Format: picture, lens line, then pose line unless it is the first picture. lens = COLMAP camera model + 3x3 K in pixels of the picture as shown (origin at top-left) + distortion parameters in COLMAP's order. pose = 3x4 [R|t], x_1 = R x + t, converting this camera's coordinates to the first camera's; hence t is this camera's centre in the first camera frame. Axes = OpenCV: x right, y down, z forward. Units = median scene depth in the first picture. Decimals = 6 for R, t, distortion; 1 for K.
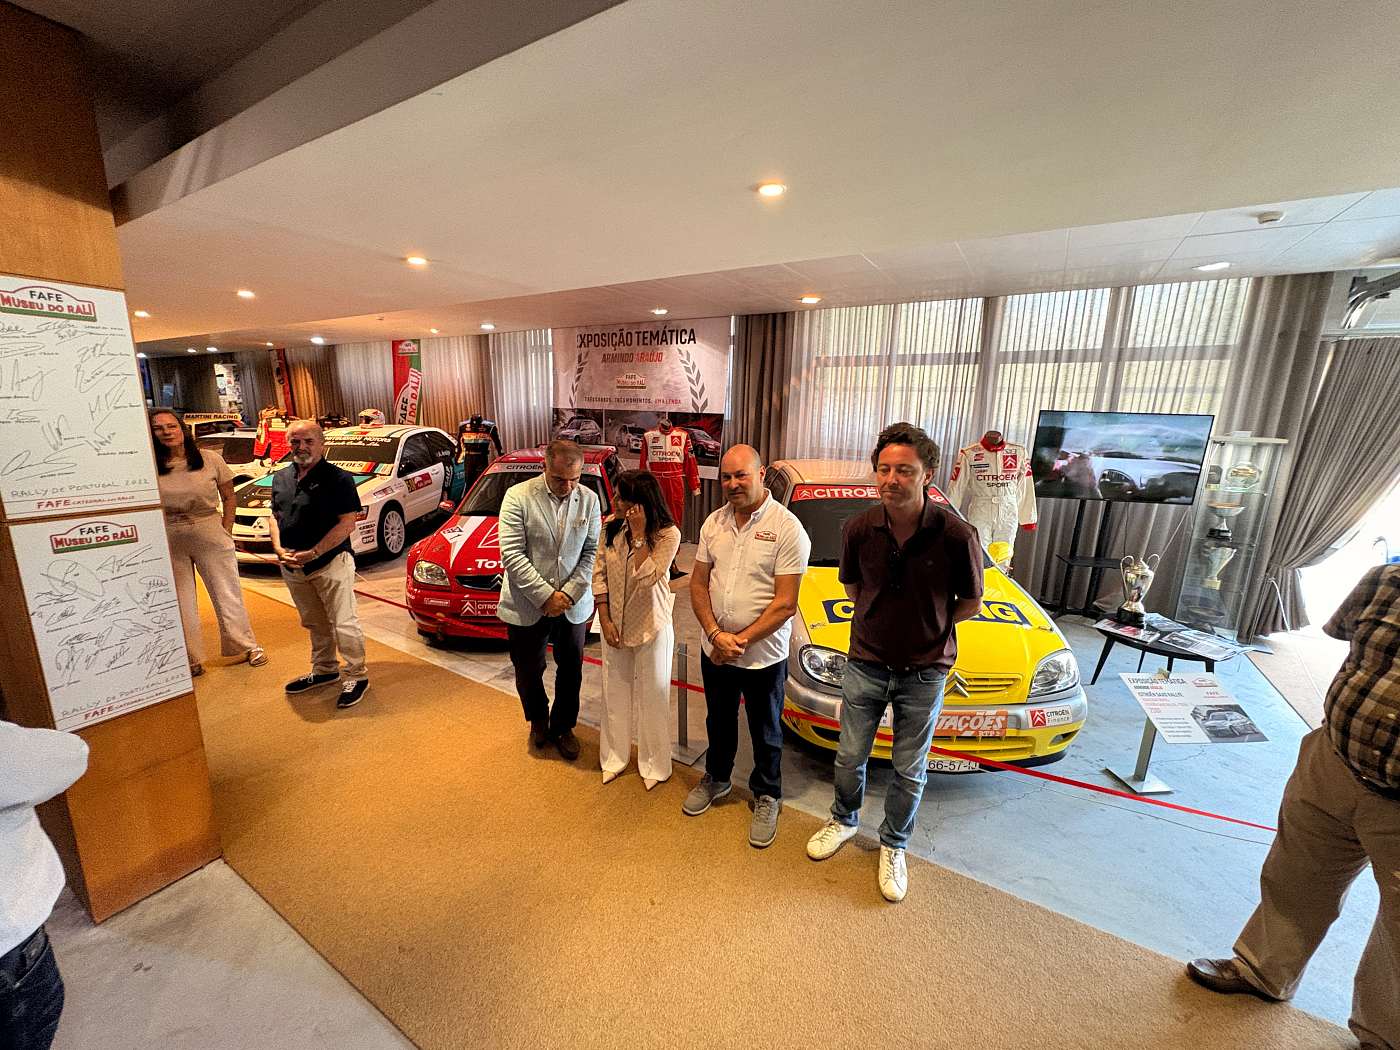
lens RADIAL K [[555.7, 0, 698.8], [0, 555.7, 524.4], [0, 0, 1]] dist [0.000275, -0.000236]
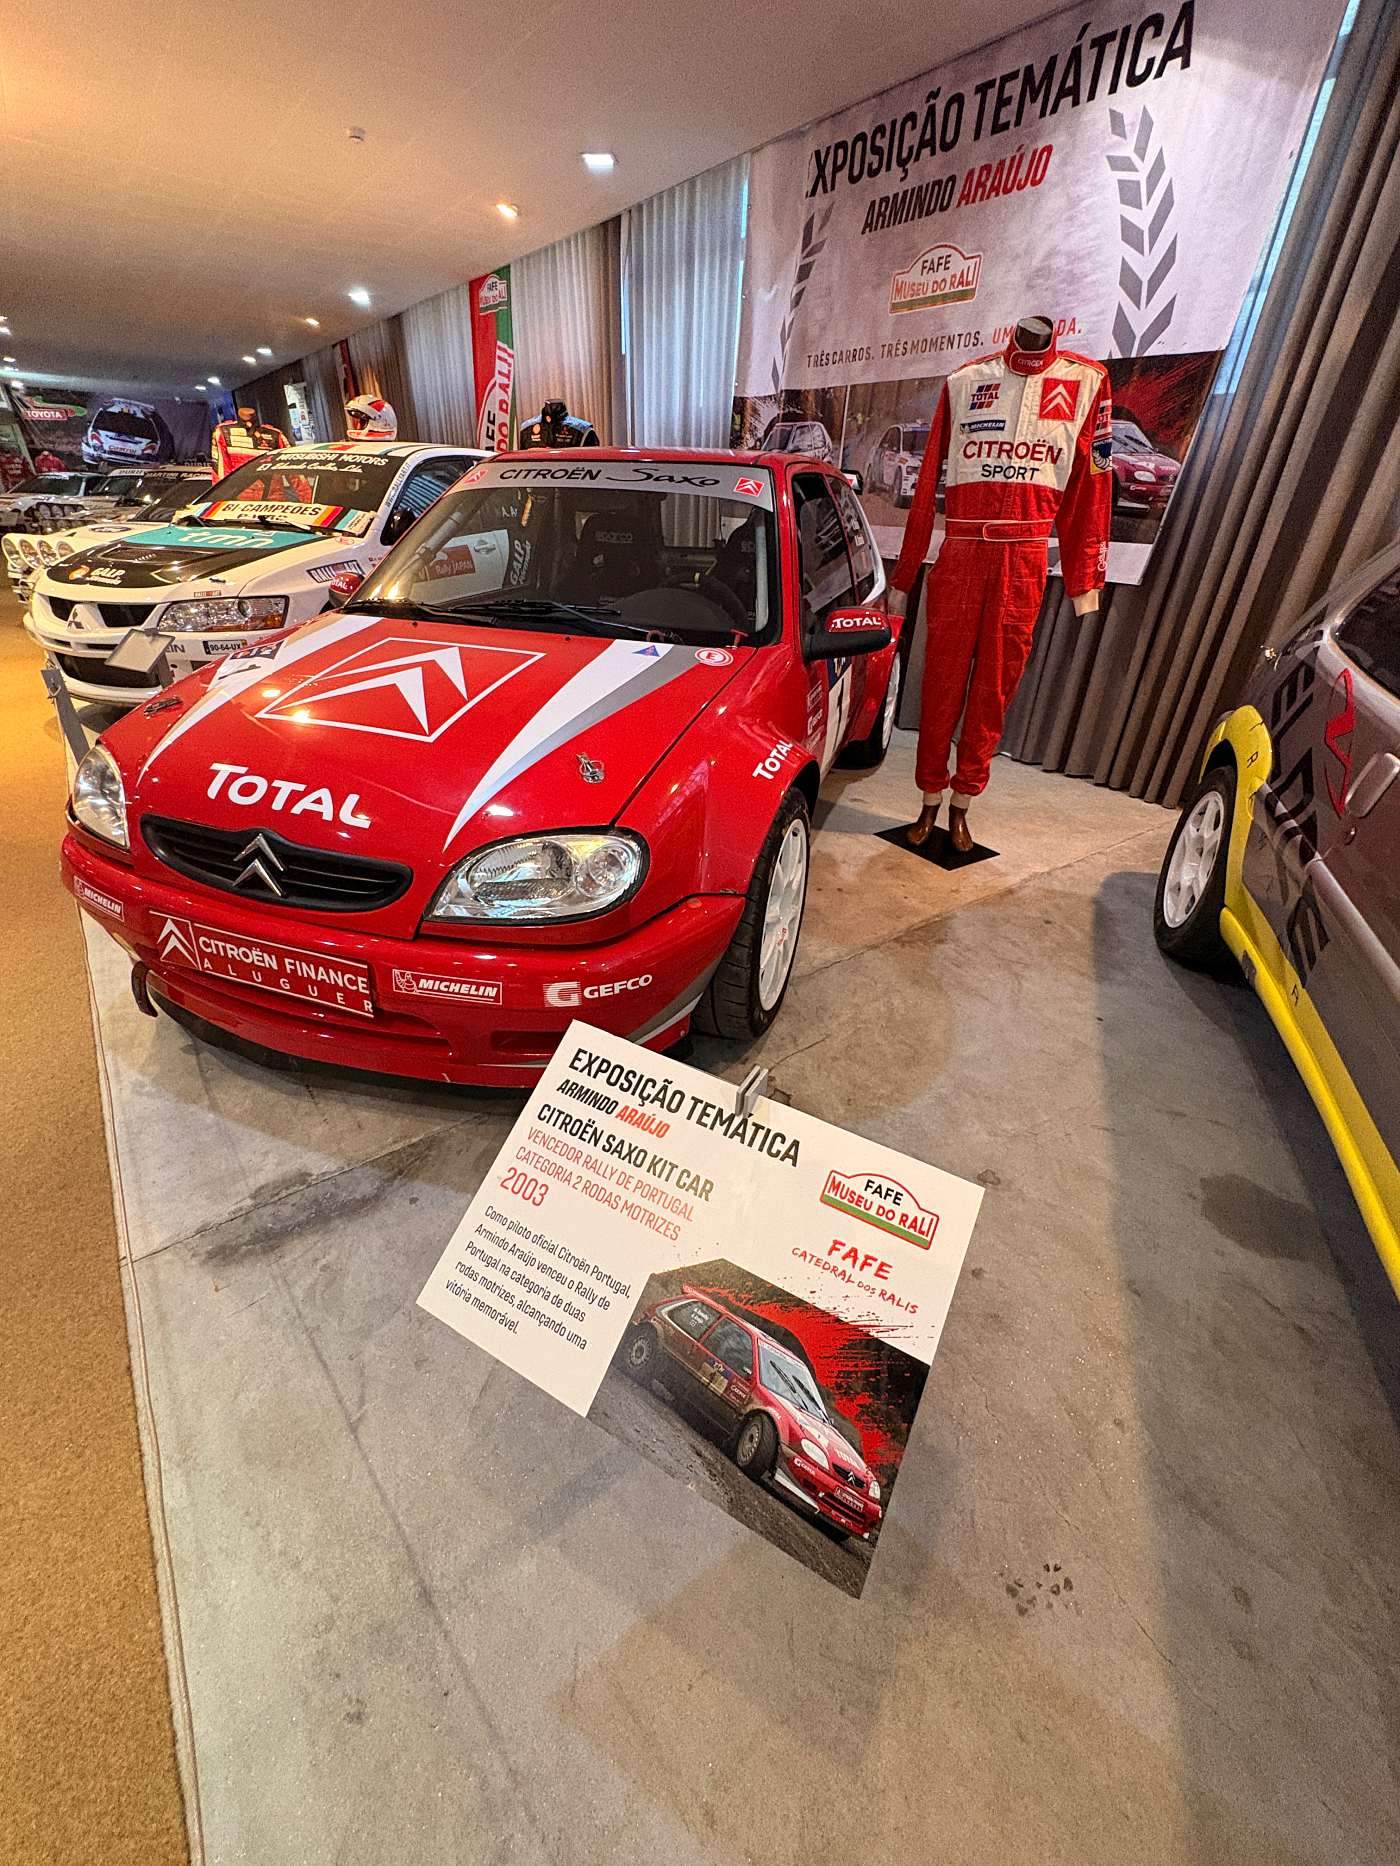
lens RADIAL K [[741.6, 0, 700.0], [0, 741.6, 933.0], [0, 0, 1]] dist [-0.000154, 0.000116]
pose [[0.930405, 0.194066, -0.310943, -0.040909], [-0.092139, 0.944925, 0.314049, 0.005261], [0.354764, -0.263542, 0.897044, 0.522465]]
